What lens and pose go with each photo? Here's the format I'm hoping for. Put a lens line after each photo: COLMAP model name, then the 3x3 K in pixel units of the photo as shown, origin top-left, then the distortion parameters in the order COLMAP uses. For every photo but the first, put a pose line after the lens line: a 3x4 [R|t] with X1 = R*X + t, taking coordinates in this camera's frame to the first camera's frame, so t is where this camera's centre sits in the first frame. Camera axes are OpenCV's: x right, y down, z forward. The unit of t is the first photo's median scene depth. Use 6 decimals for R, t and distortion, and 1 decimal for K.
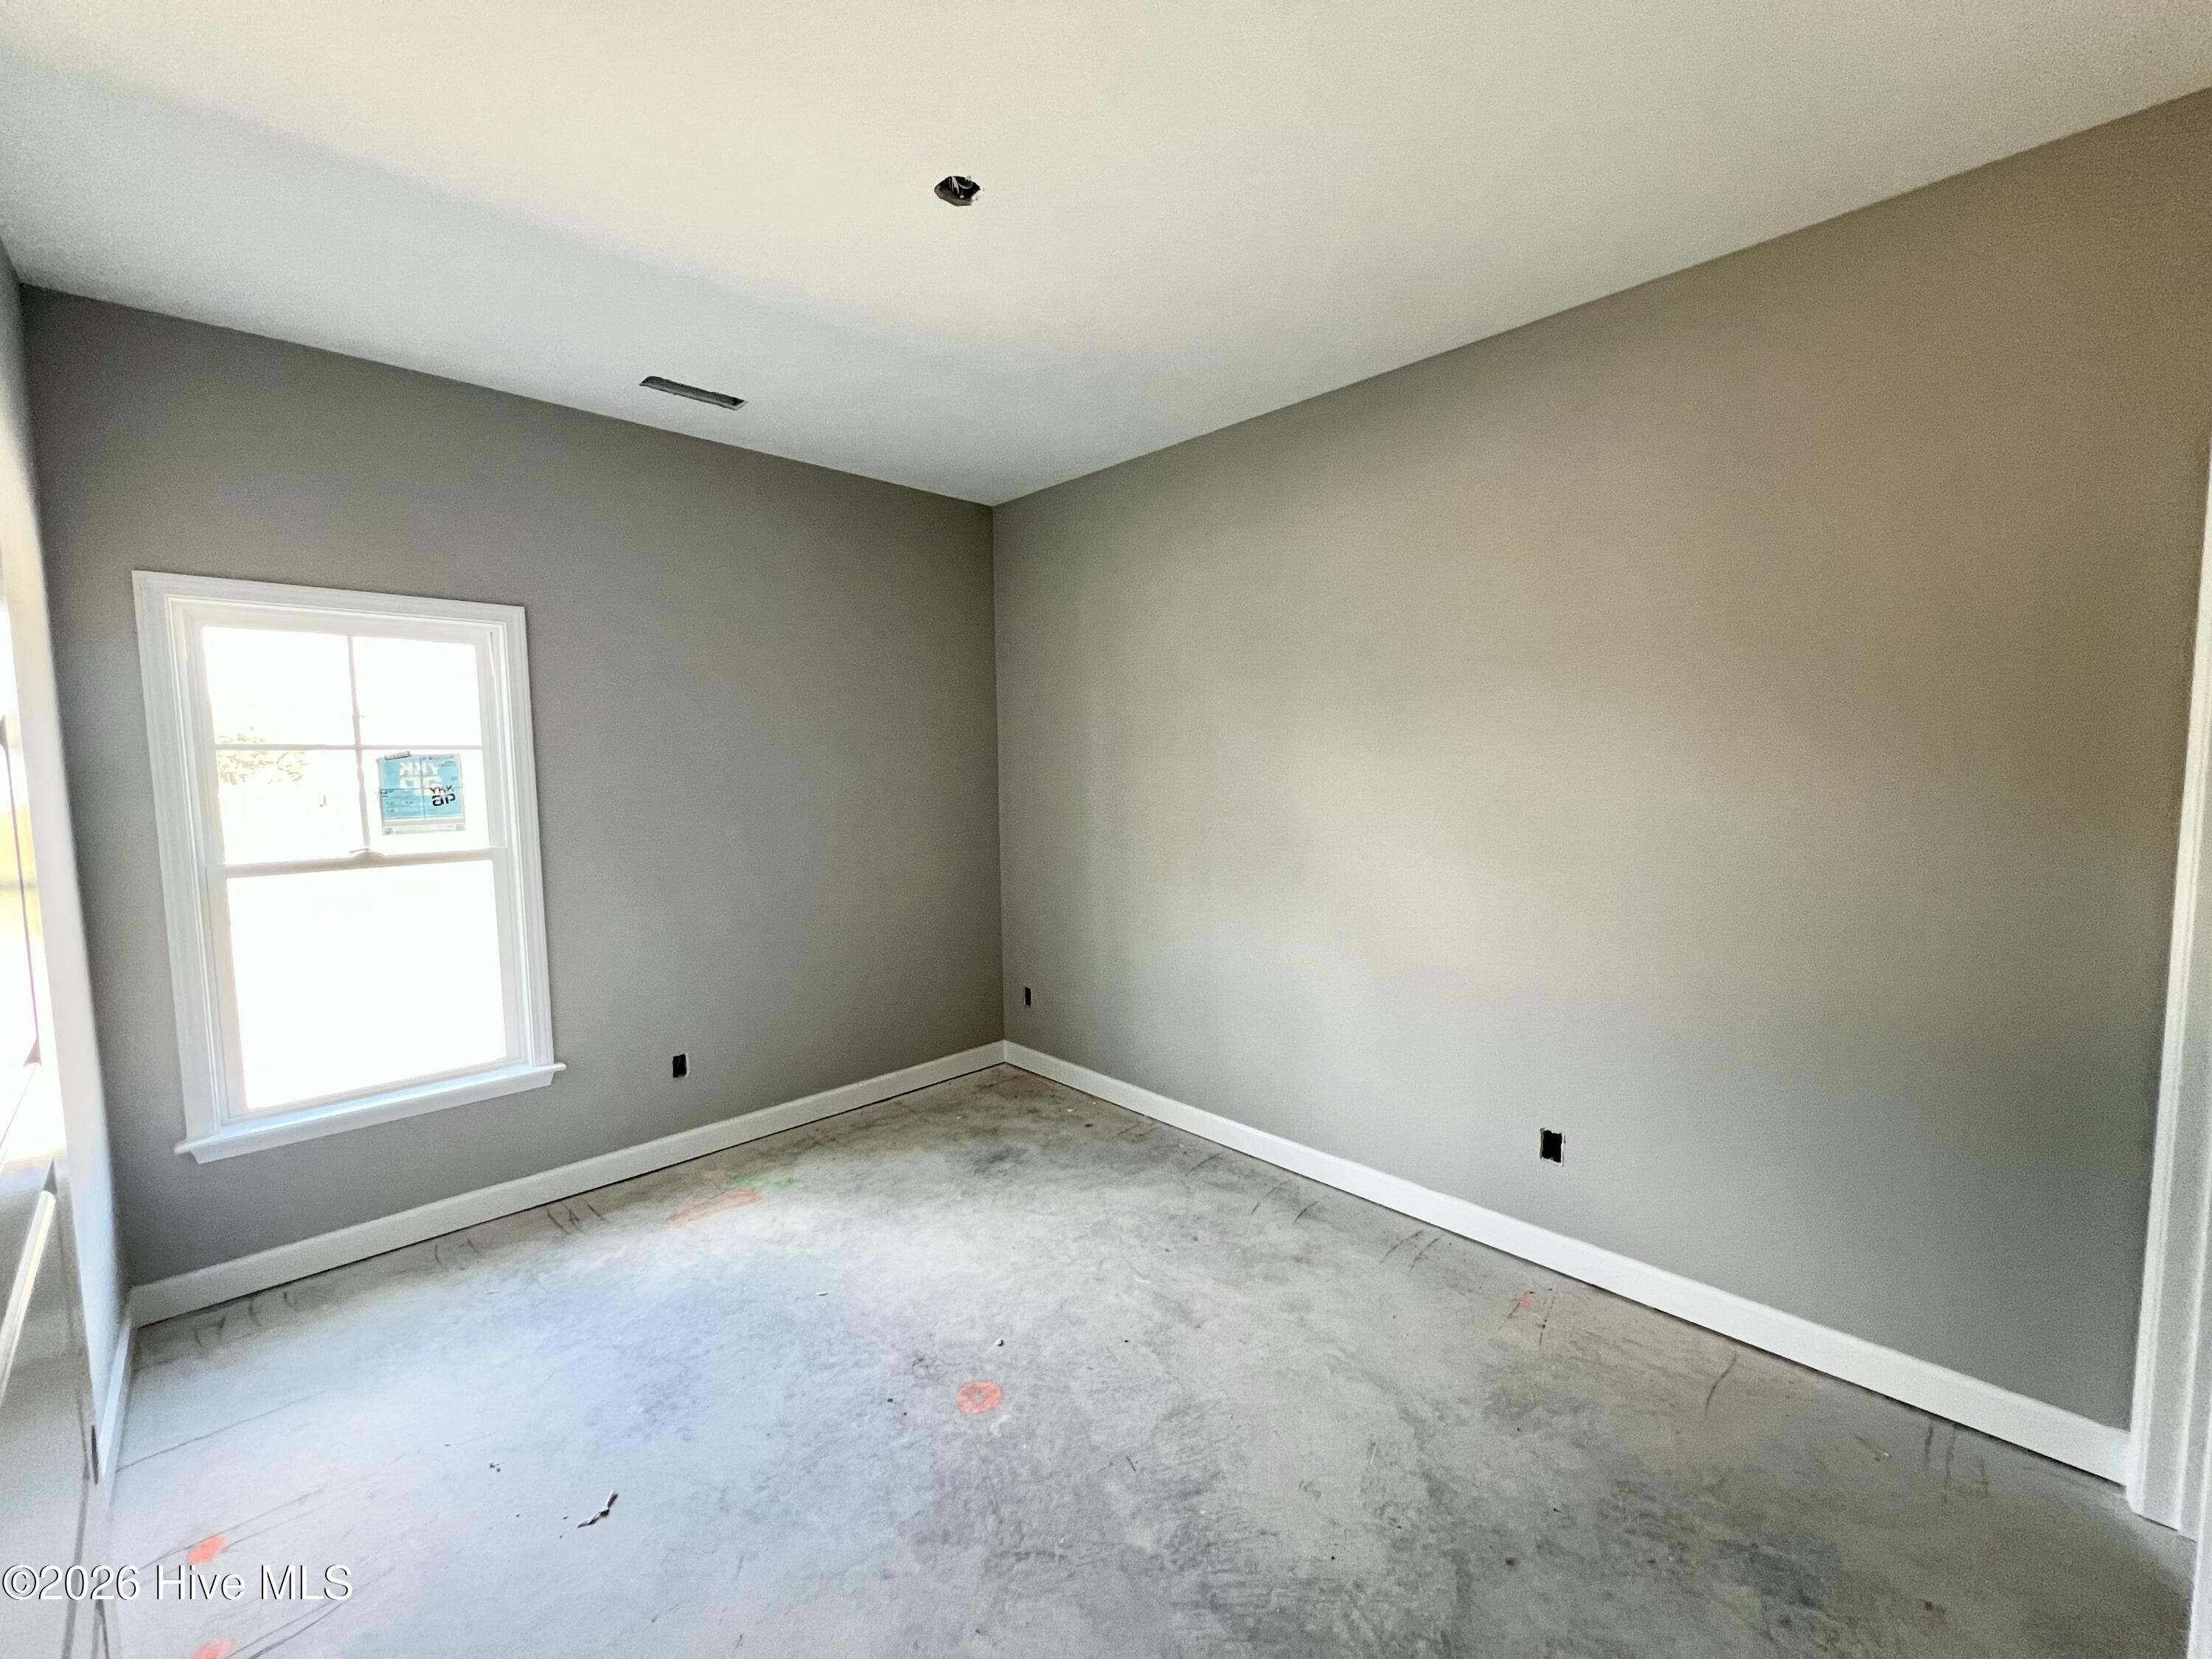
lens RADIAL K [[886.5, 0, 1107.3], [0, 886.5, 826.7], [0, 0, 1]] dist [-0.000851, -0.000087]
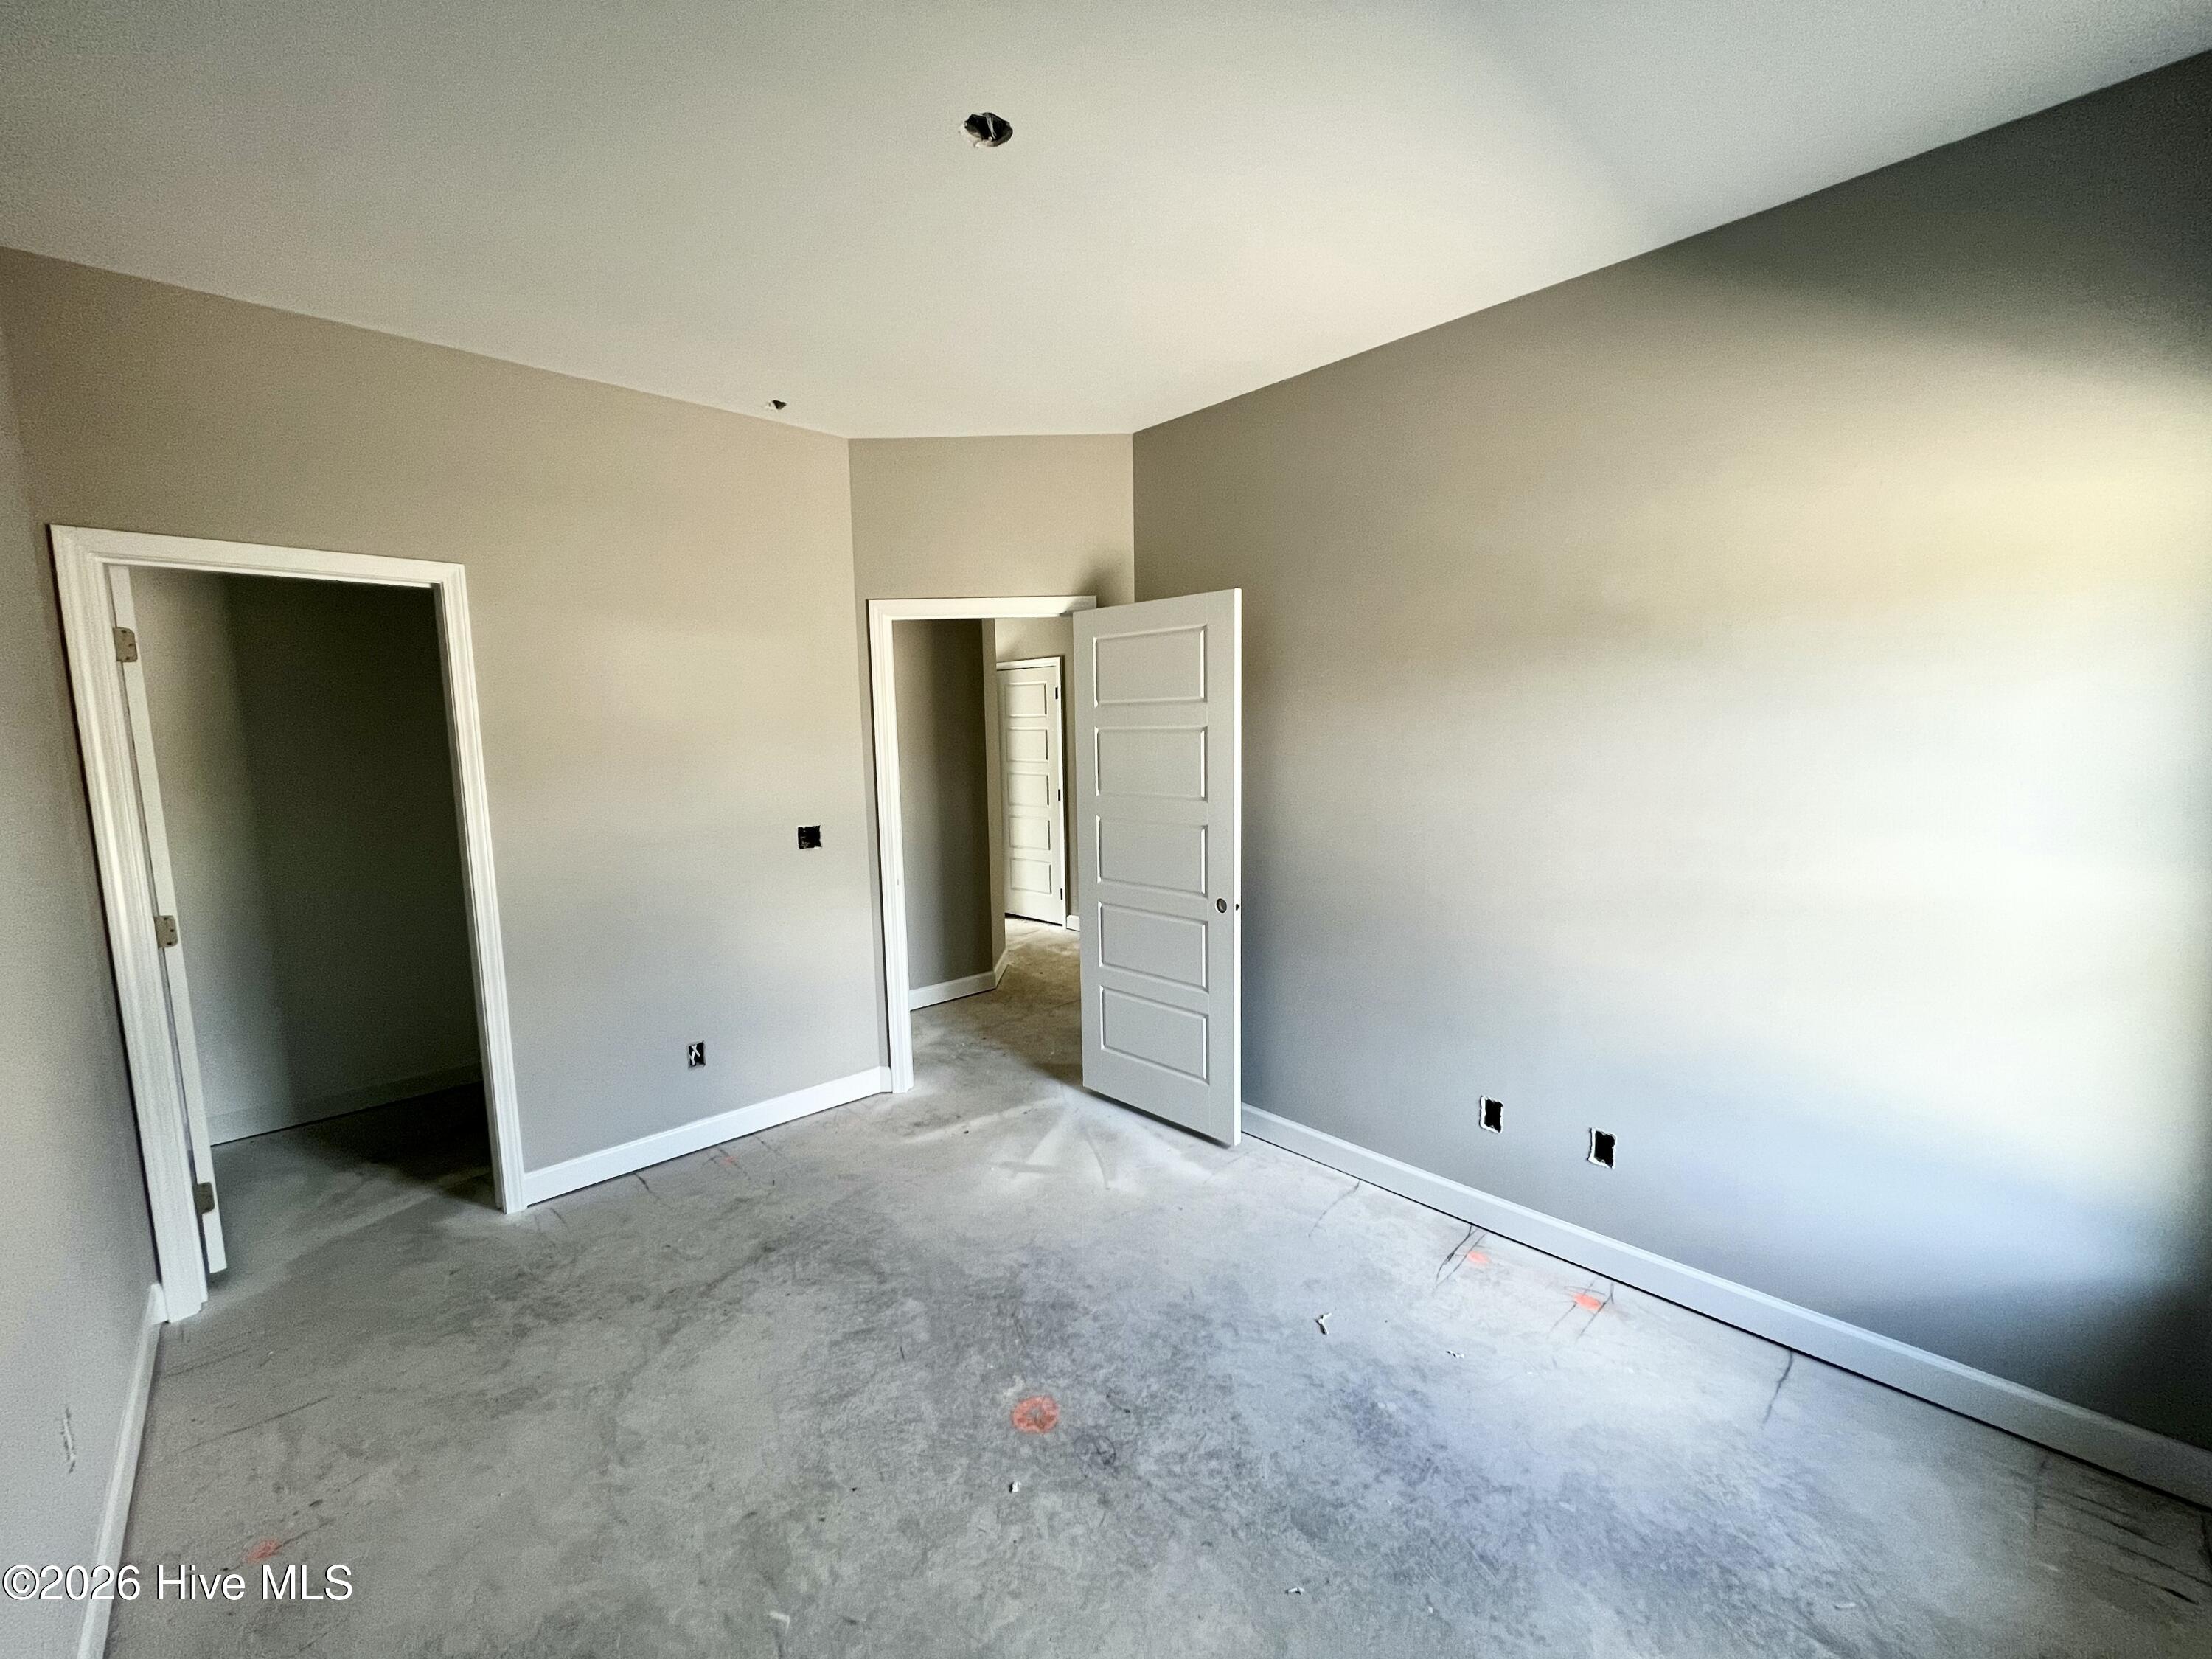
lens RADIAL K [[886.5, 0, 1104.9], [0, 886.5, 831.2], [0, 0, 1]] dist [-0.000851, -0.000087]
pose [[-0.999398, 0.027339, 0.021358, -0.263466], [0.030997, 0.980149, 0.195825, -0.162982], [-0.015580, 0.196369, -0.980406, 1.857699]]
